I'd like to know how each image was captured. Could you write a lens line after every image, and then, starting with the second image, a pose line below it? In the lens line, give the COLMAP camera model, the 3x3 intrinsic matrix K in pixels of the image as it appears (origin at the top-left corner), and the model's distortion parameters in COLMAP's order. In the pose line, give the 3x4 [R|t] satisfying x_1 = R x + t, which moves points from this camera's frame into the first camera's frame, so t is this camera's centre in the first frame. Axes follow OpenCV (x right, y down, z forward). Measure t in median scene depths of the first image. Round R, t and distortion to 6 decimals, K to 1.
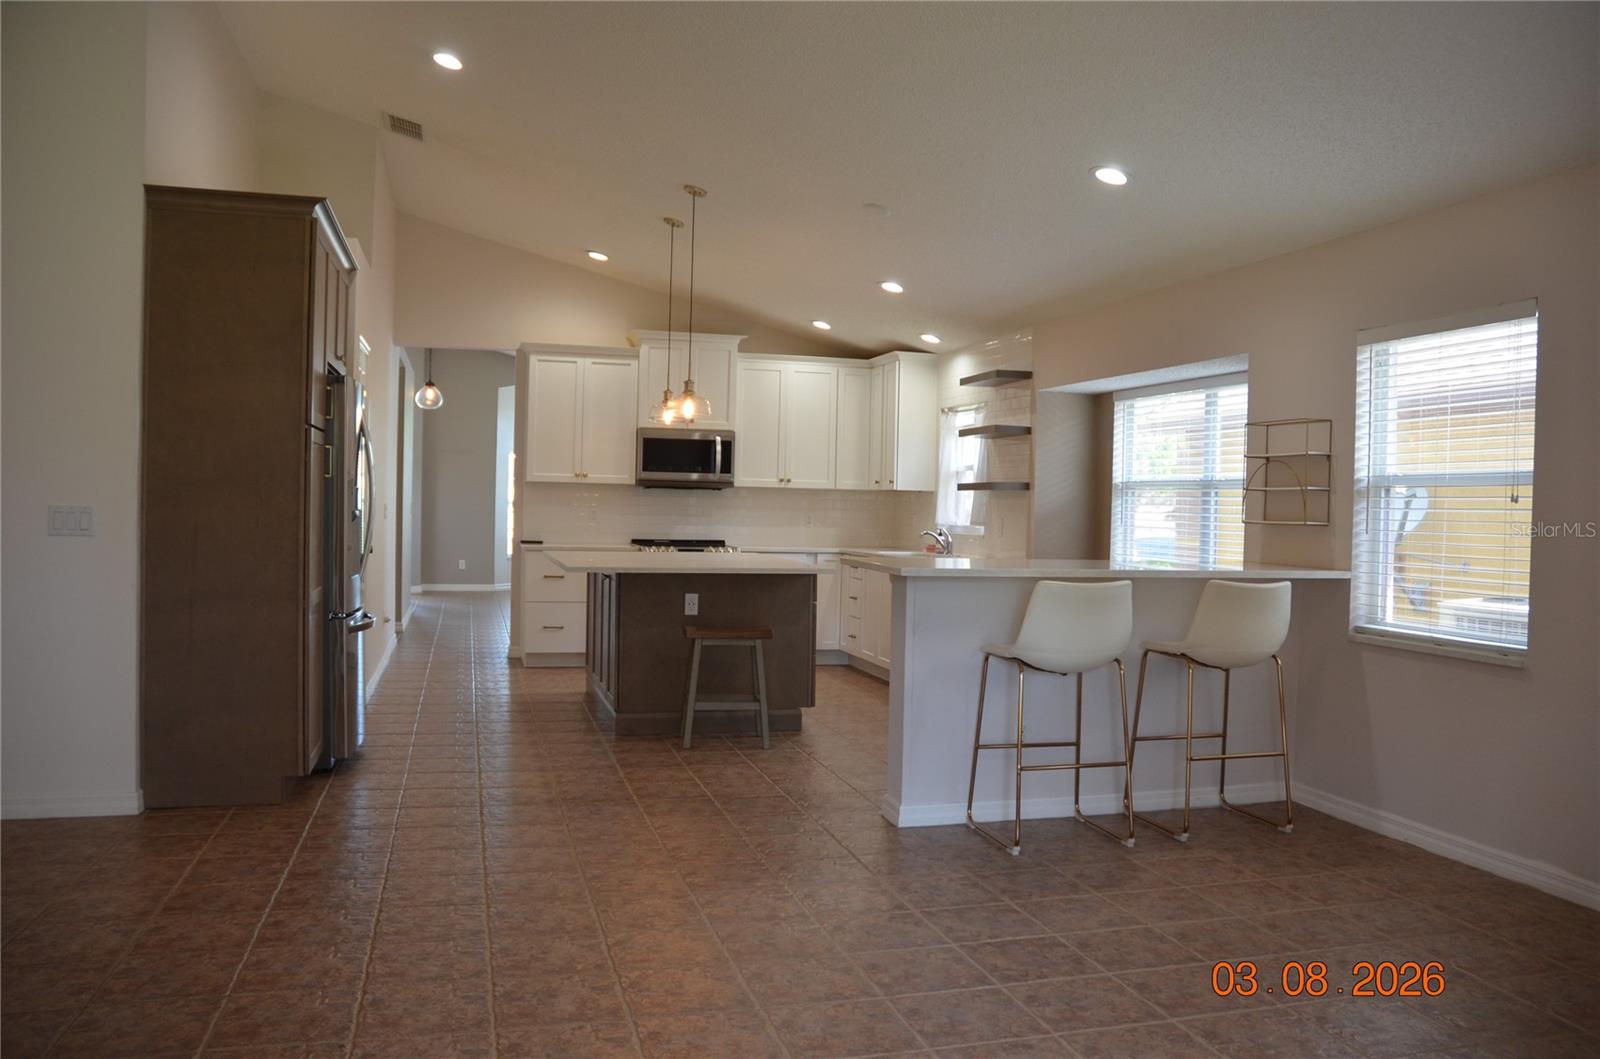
lens RADIAL K [[1251.2, 0, 819.1], [0, 1251.2, 526.2], [0, 0, 1]] dist [-0.157686, 0.138306]
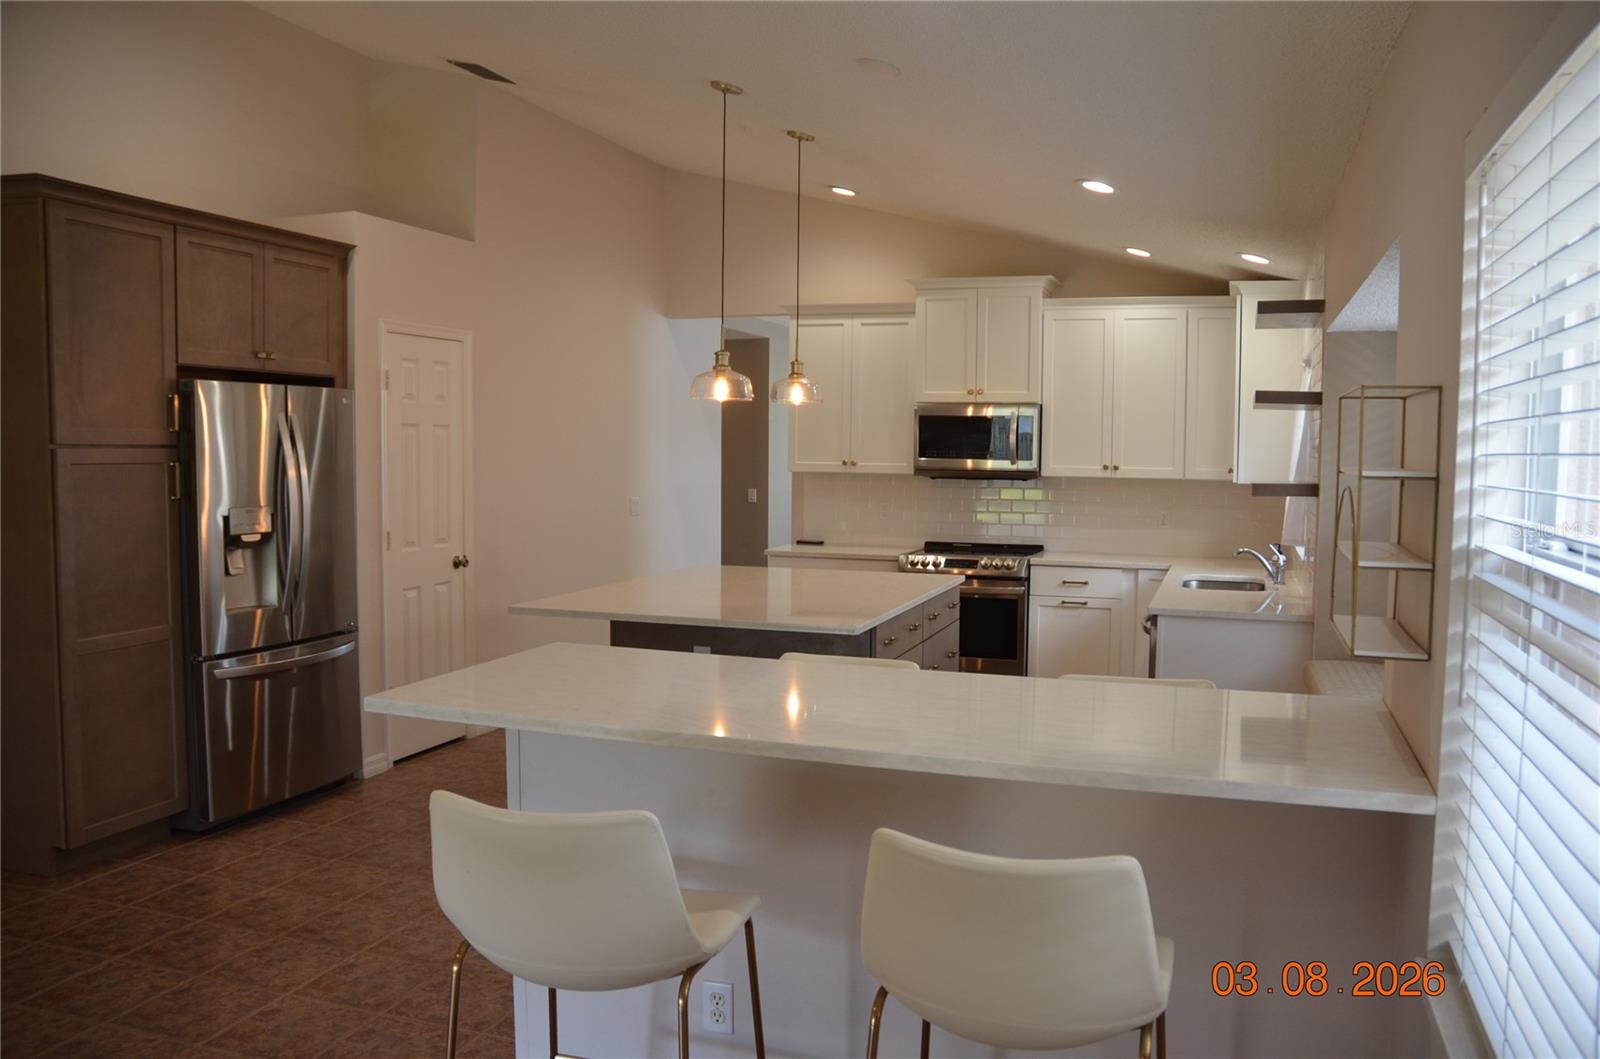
lens RADIAL K [[1251.2, 0, 812.6], [0, 1251.2, 529.6], [0, 0, 1]] dist [-0.157686, 0.138306]
pose [[0.824772, 0.023966, -0.564957, 0.357500], [-0.001725, 0.999203, 0.039869, -0.042876], [0.565462, -0.031909, 0.824157, 0.438300]]
